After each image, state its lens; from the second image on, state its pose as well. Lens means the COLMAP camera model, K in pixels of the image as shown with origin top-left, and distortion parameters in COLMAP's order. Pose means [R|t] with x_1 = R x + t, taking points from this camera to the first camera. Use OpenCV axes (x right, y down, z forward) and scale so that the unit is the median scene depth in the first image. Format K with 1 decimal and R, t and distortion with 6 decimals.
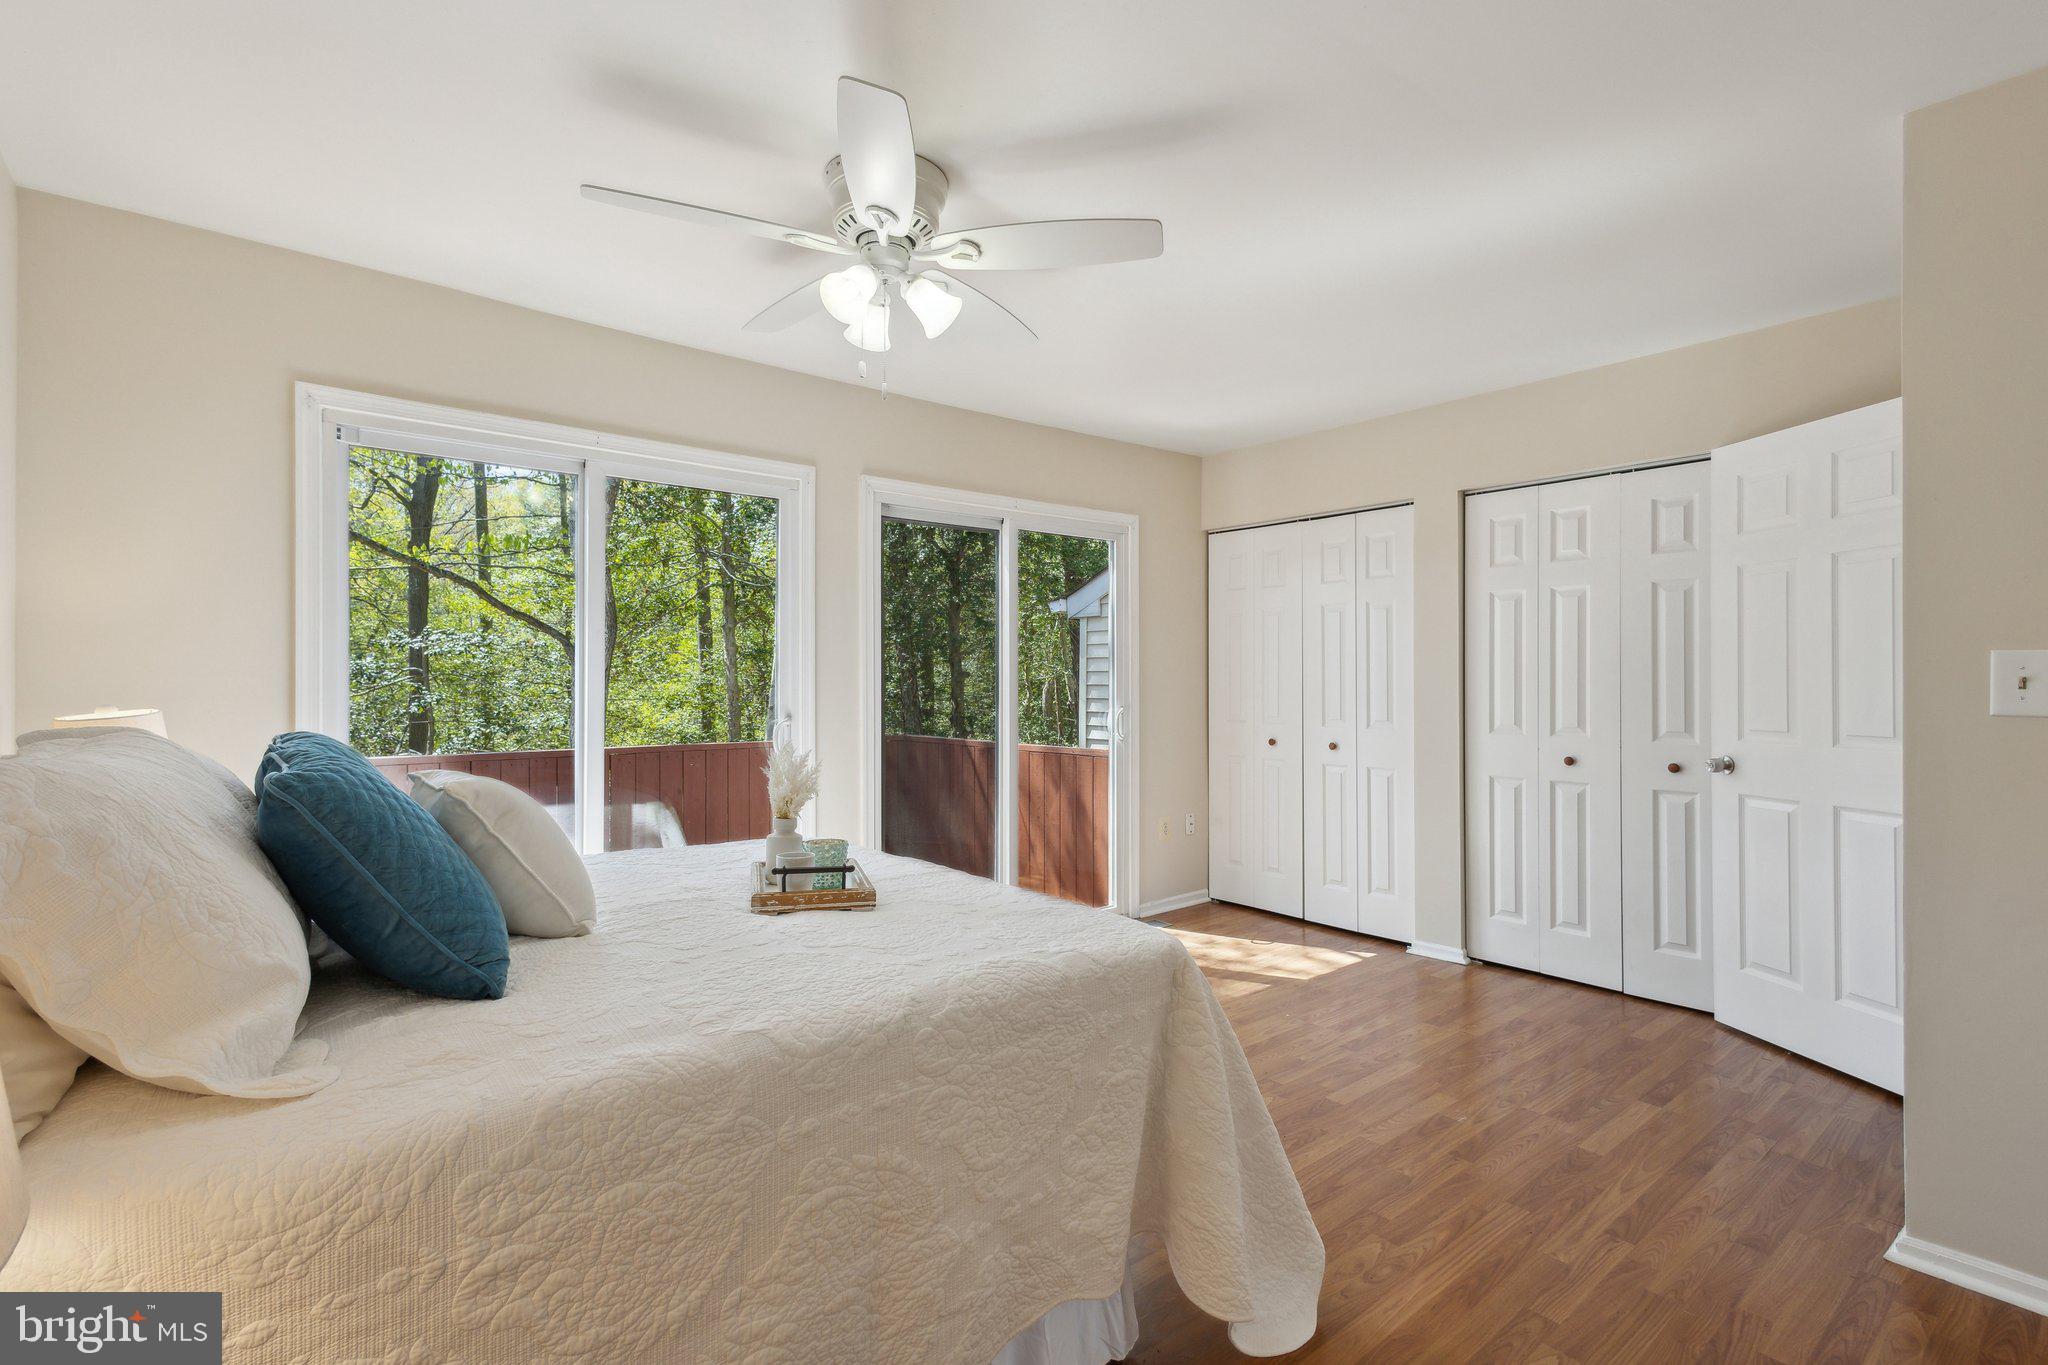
lens RADIAL K [[960.8, 0, 1024.0], [0, 960.8, 682.5], [0, 0, 1]] dist [-0.001127, -0.000476]
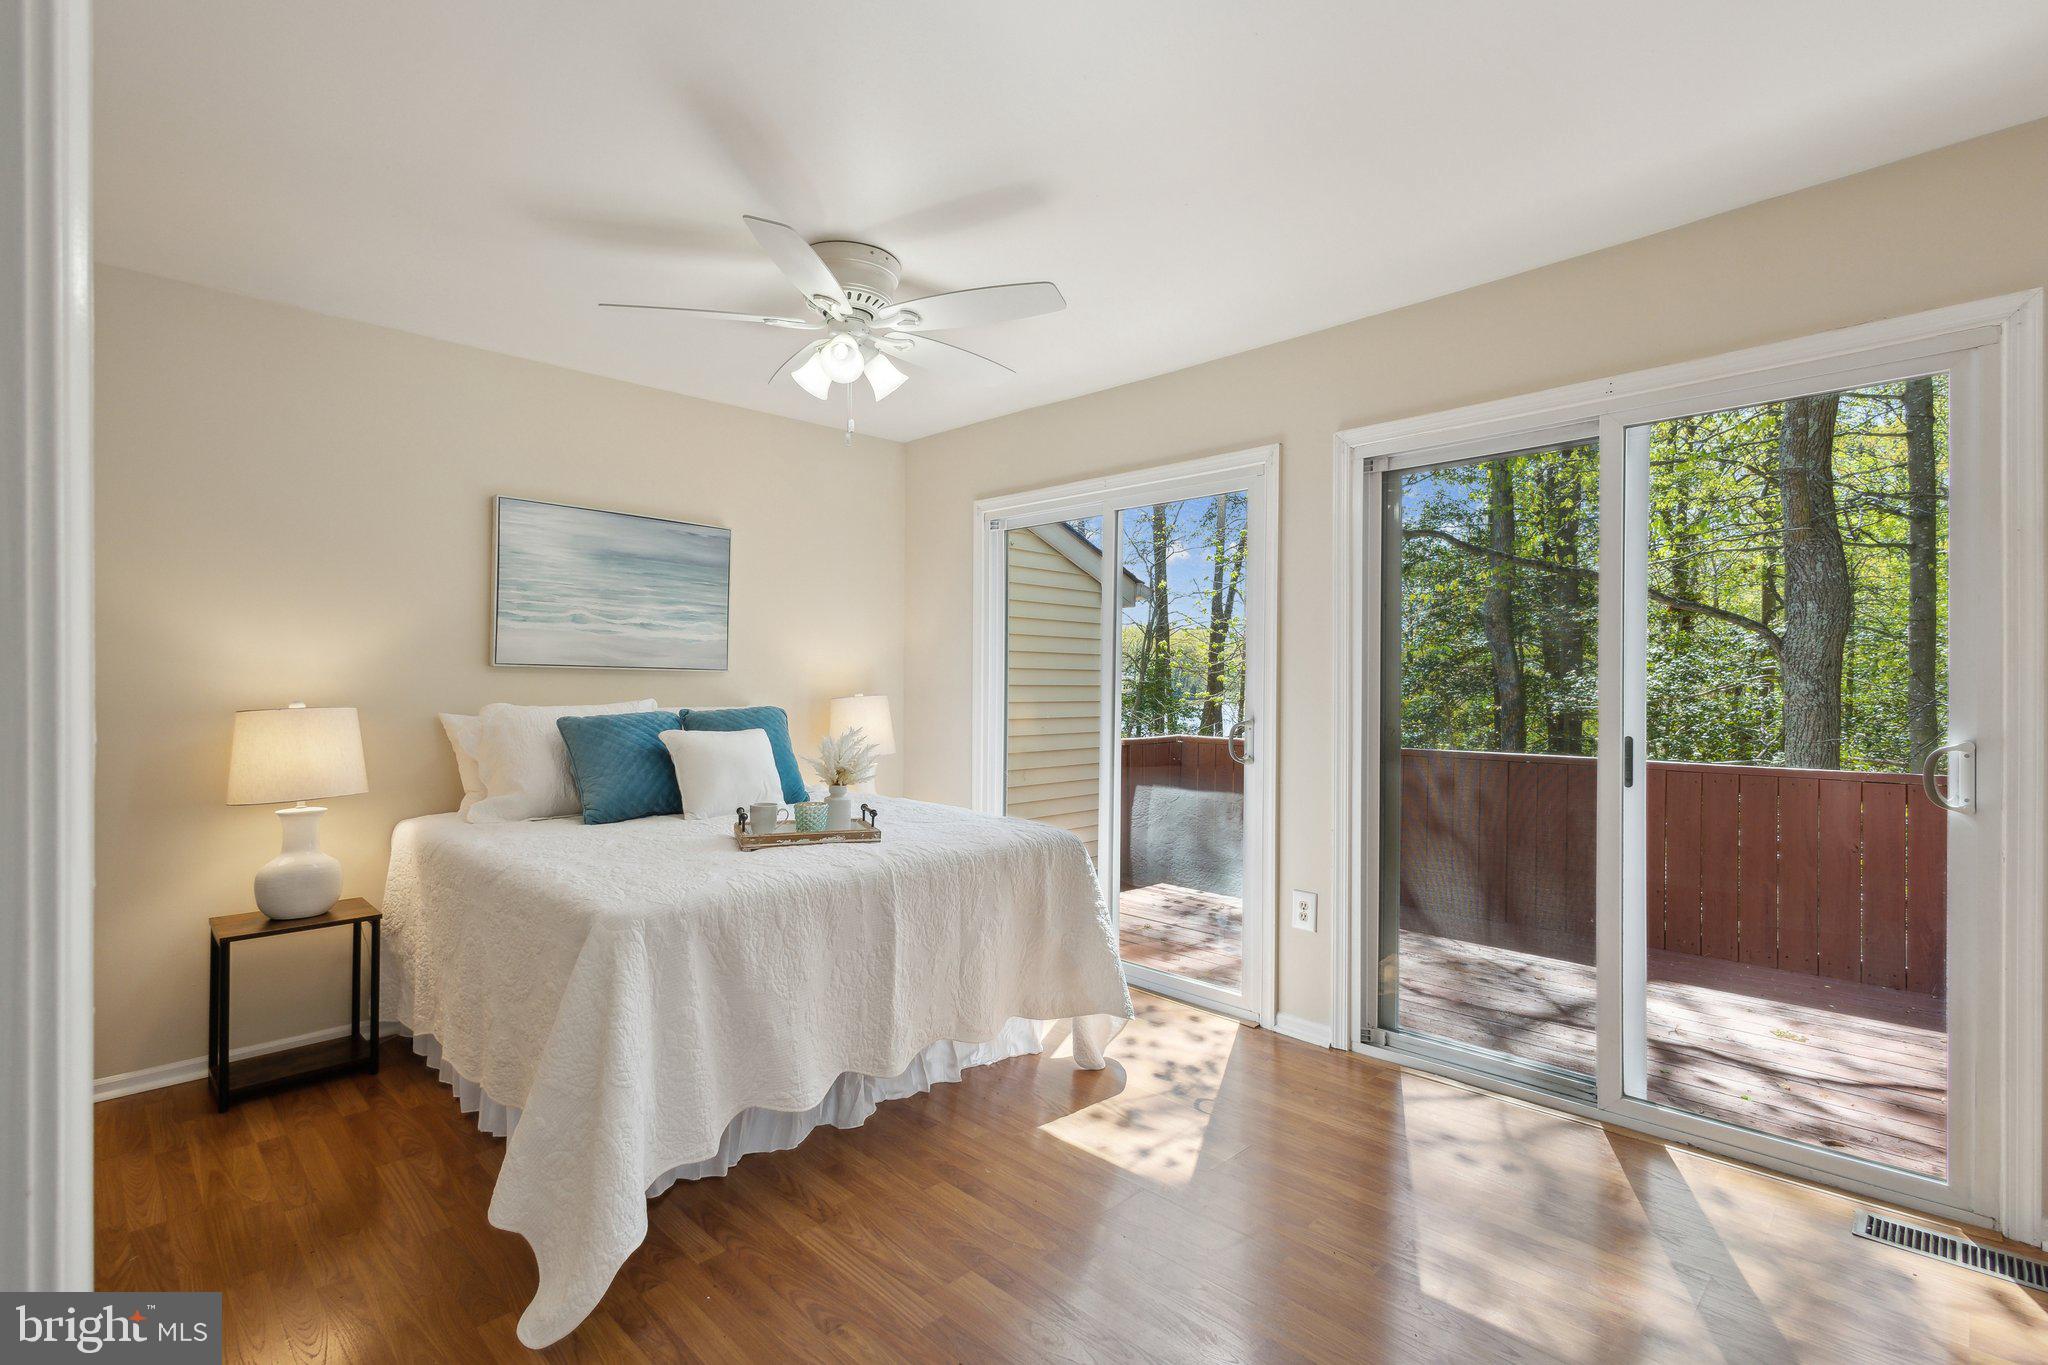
lens RADIAL K [[960.8, 0, 1024.0], [0, 960.8, 682.5], [0, 0, 1]] dist [-0.001127, -0.000476]
pose [[0.095082, -0.003590, -0.995463, 0.659370], [-0.000078, 0.999993, -0.003614, 0.003375], [0.995469, 0.000421, 0.095081, 0.679593]]
